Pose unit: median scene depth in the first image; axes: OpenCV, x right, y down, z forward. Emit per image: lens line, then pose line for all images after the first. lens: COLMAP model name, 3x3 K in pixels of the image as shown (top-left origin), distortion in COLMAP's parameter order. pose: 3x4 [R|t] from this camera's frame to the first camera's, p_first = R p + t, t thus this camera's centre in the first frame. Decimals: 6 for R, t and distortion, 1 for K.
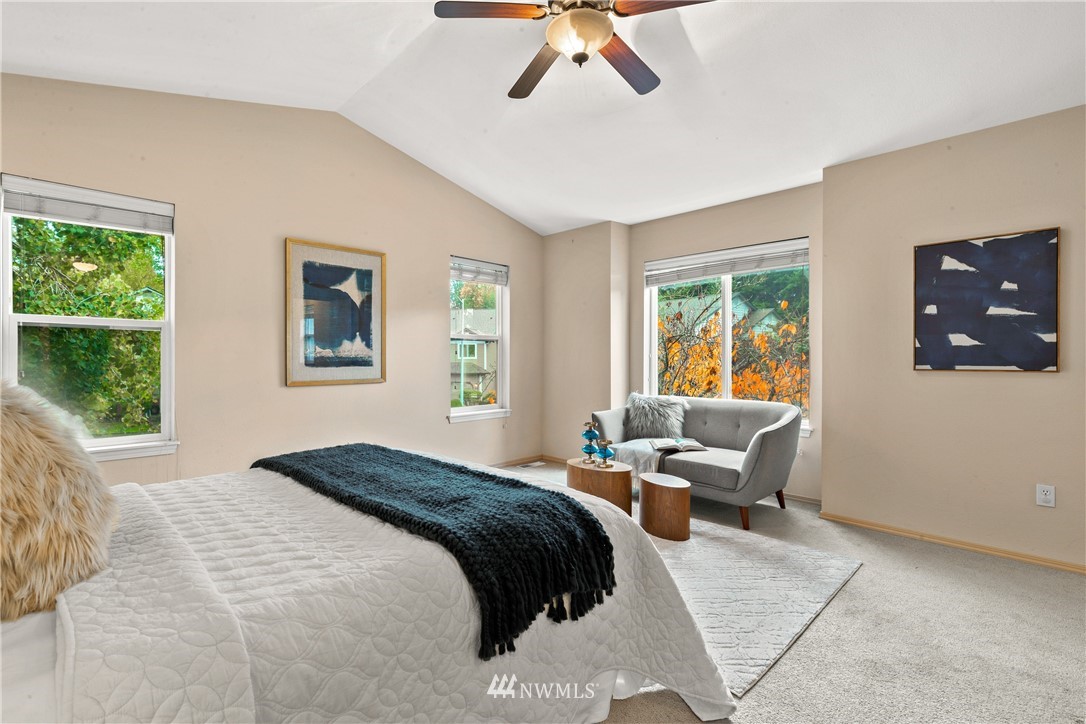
lens RADIAL K [[493.4, 0, 543.6], [0, 493.4, 355.7], [0, 0, 1]] dist [0.003986, -0.000025]
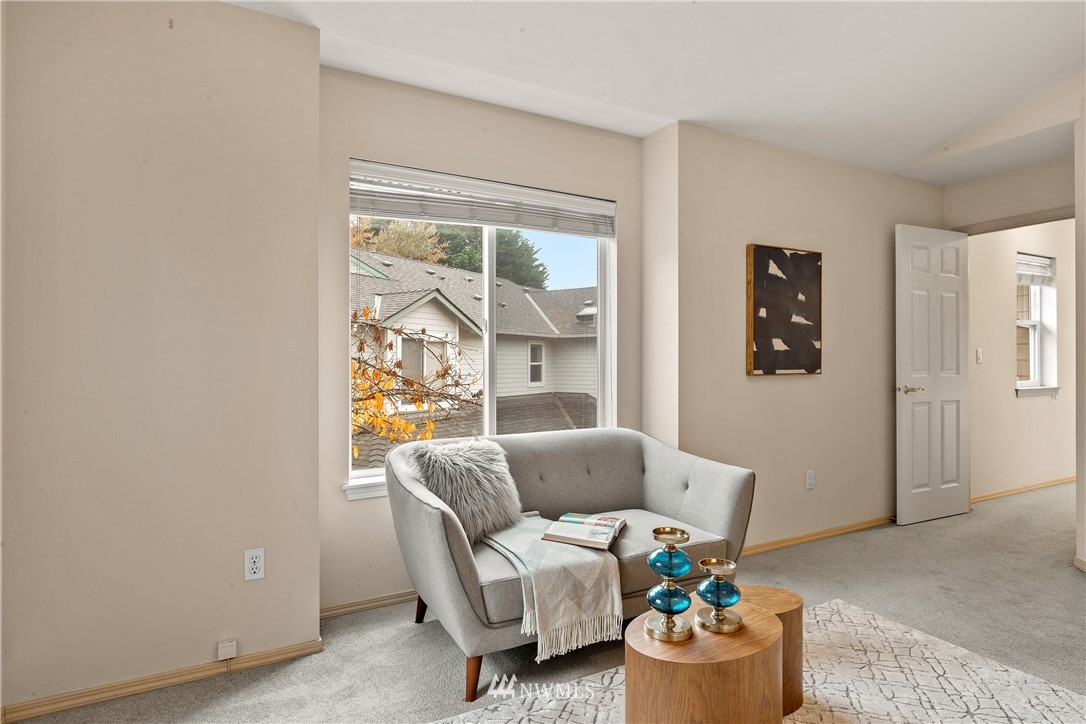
lens RADIAL K [[566.7, 0, 544.9], [0, 566.7, 363.2], [0, 0, 1]] dist [0.003326, 0.000363]
pose [[0.285669, 0.005190, 0.958314, -0.384041], [0.007101, 0.999946, -0.007532, 0.010748], [-0.958302, 0.008957, 0.285617, 1.044092]]
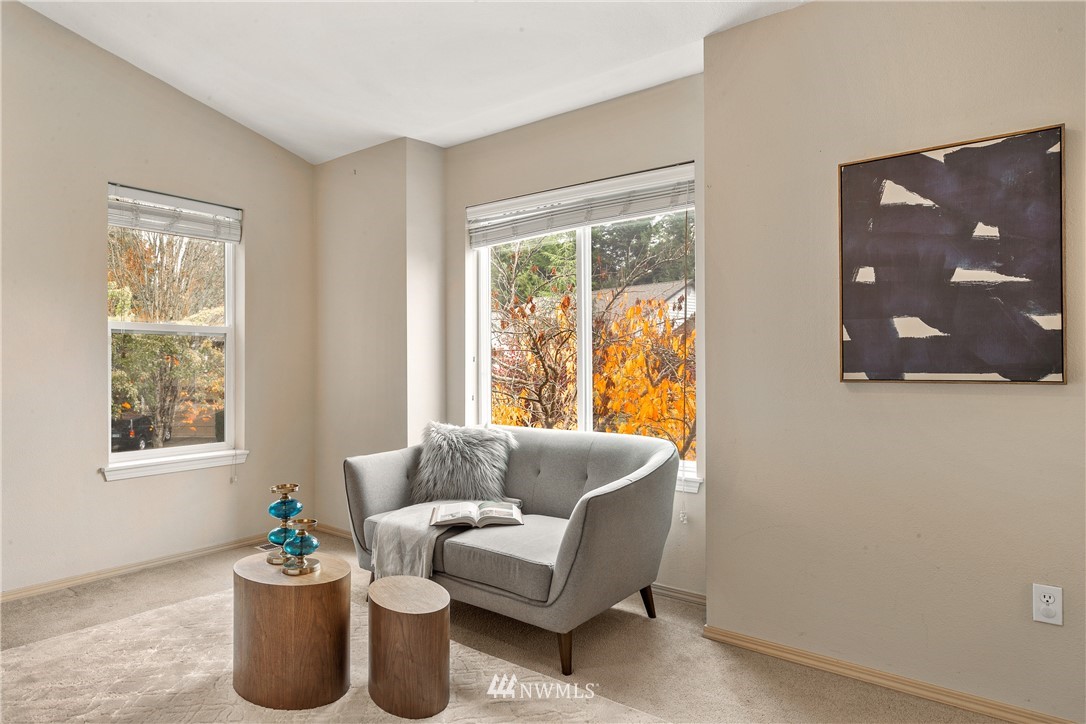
lens RADIAL K [[634.6, 0, 549.2], [0, 634.6, 353.9], [0, 0, 1]] dist [0.009016, -0.007346]
pose [[0.990735, -0.003595, 0.135764, 0.307468], [0.005003, 0.999937, -0.010032, 0.003185], [-0.135720, 0.010618, 0.990690, 0.309691]]
